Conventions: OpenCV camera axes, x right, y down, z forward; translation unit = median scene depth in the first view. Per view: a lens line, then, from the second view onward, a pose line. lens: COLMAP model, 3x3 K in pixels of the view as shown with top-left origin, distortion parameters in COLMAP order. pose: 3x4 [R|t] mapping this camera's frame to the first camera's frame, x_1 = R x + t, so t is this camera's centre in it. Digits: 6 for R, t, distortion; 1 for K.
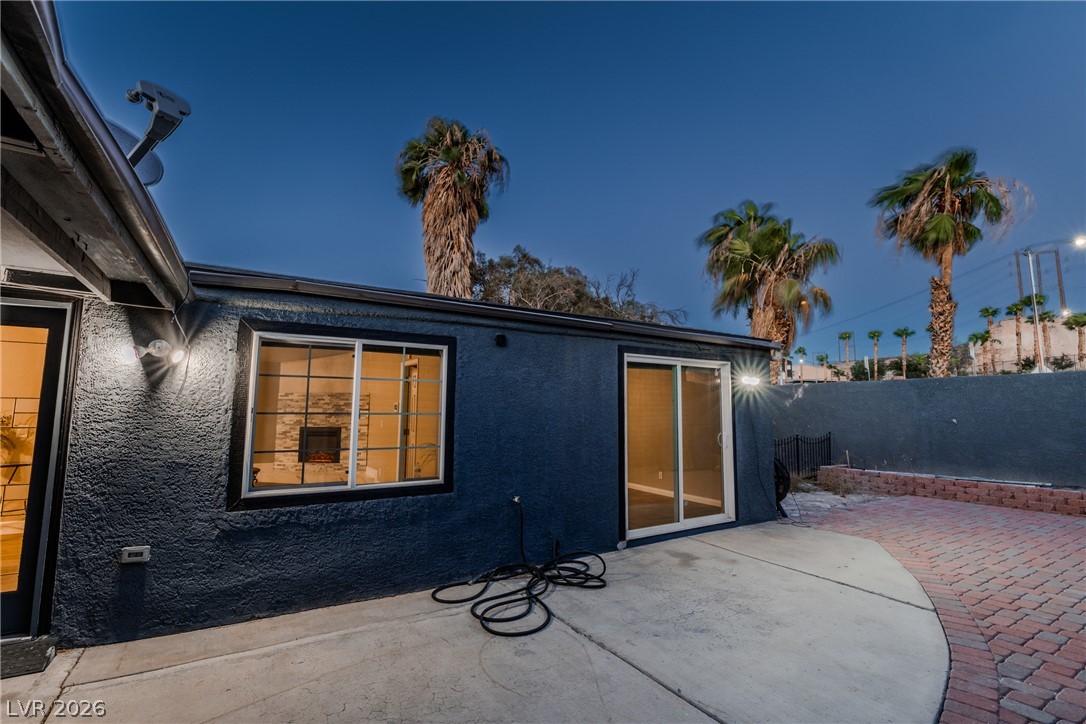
lens RADIAL K [[493.6, 0, 550.3], [0, 493.6, 358.6], [0, 0, 1]] dist [-0.000851, -0.000237]
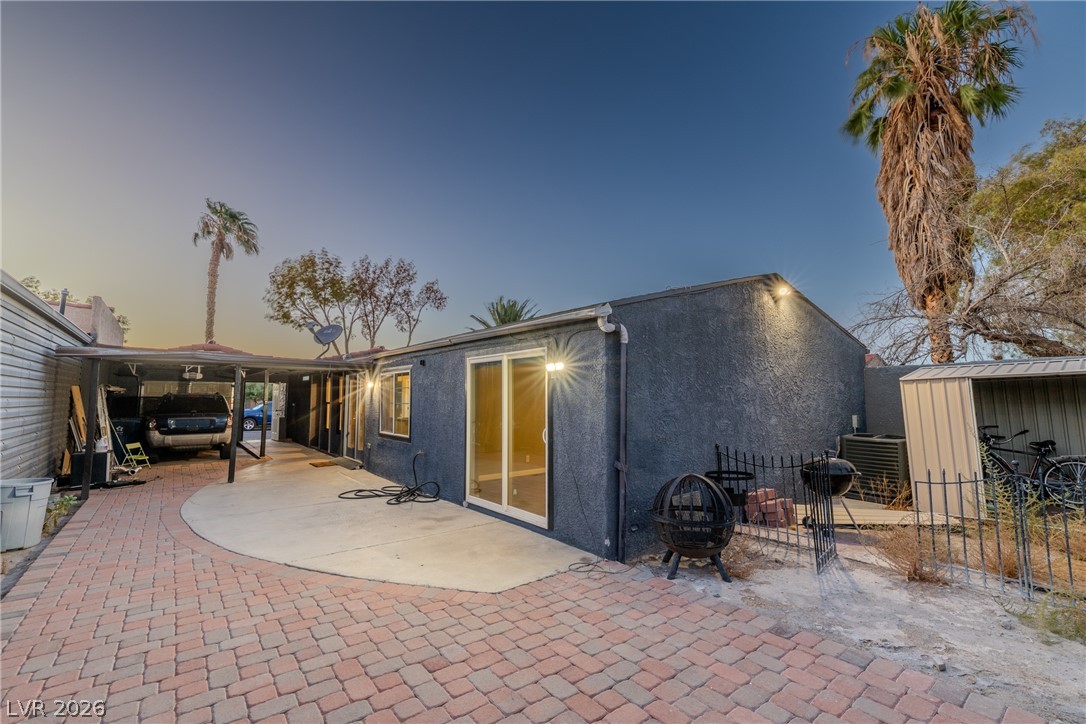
lens RADIAL K [[493.6, 0, 550.3], [0, 493.6, 358.6], [0, 0, 1]] dist [-0.000851, -0.000237]
pose [[0.093275, -0.082652, -0.992204, 1.325537], [0.106729, 0.991636, -0.072571, 0.098134], [0.989903, -0.099128, 0.101316, 0.992312]]
